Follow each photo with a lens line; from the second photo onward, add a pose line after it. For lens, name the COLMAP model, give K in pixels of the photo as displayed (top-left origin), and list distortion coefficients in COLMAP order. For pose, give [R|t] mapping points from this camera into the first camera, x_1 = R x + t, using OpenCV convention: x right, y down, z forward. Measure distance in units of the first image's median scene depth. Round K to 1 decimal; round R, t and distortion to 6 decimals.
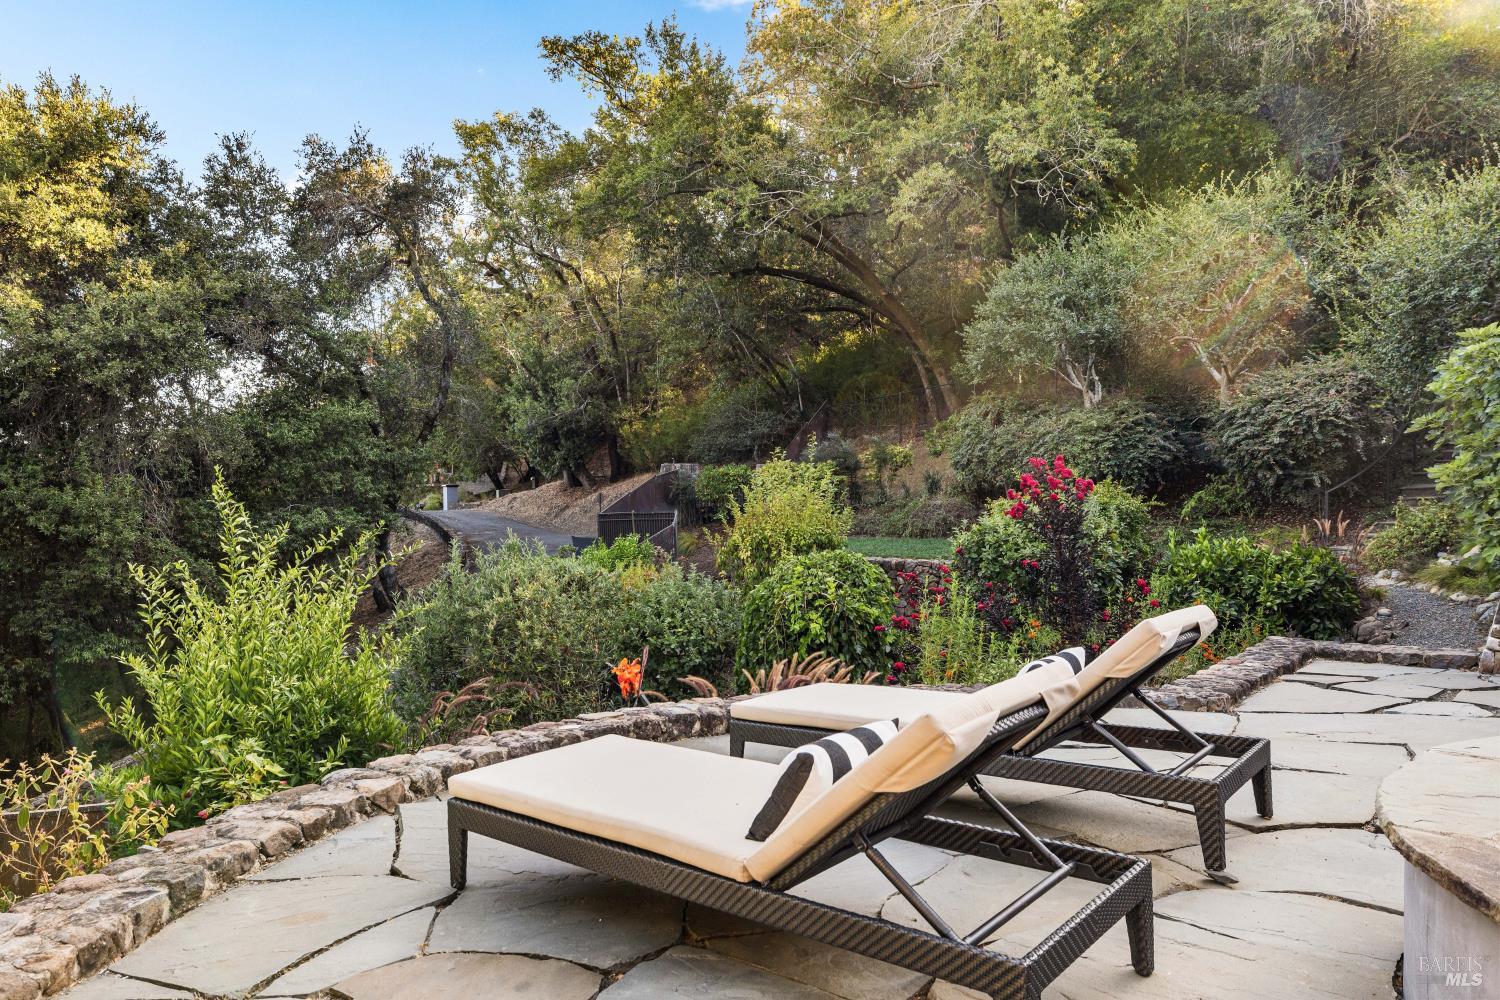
lens RADIAL K [[1033.0, 0, 749.8], [0, 1033.0, 500.0], [0, 0, 1]] dist [0.001837, -0.000879]
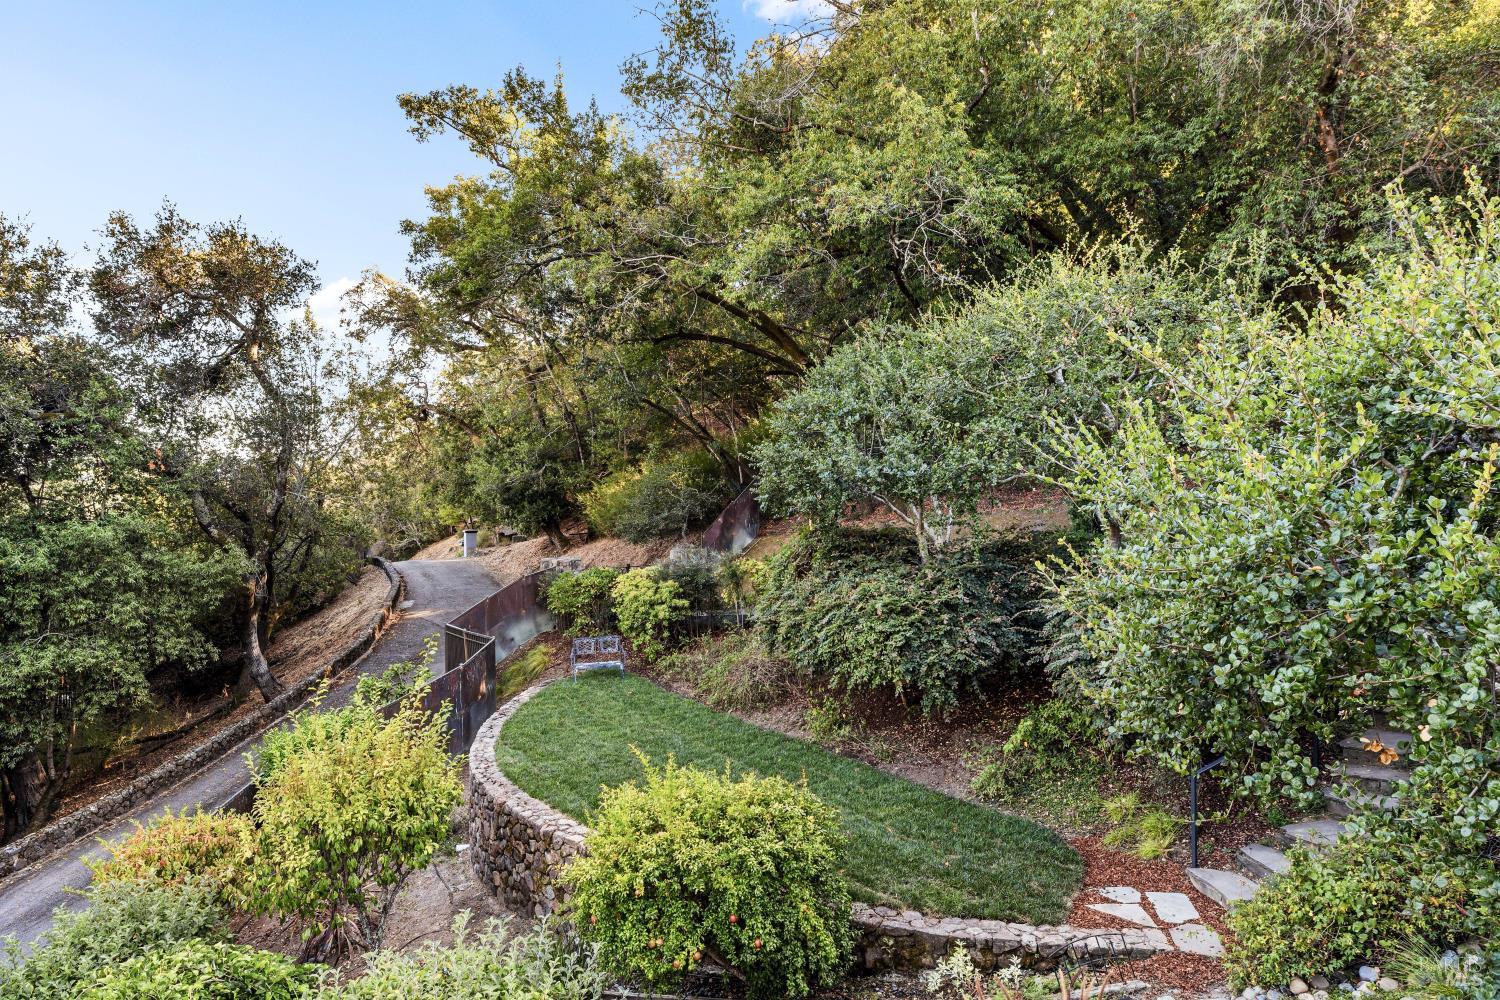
lens RADIAL K [[909.2, 0, 749.9], [0, 909.2, 499.3], [0, 0, 1]] dist [0.002018, 0.001094]
pose [[0.993407, 0.003743, -0.114580, 0.254669], [-0.004148, 0.999986, -0.003290, -0.115972], [0.114566, 0.003744, 0.993409, 0.312337]]
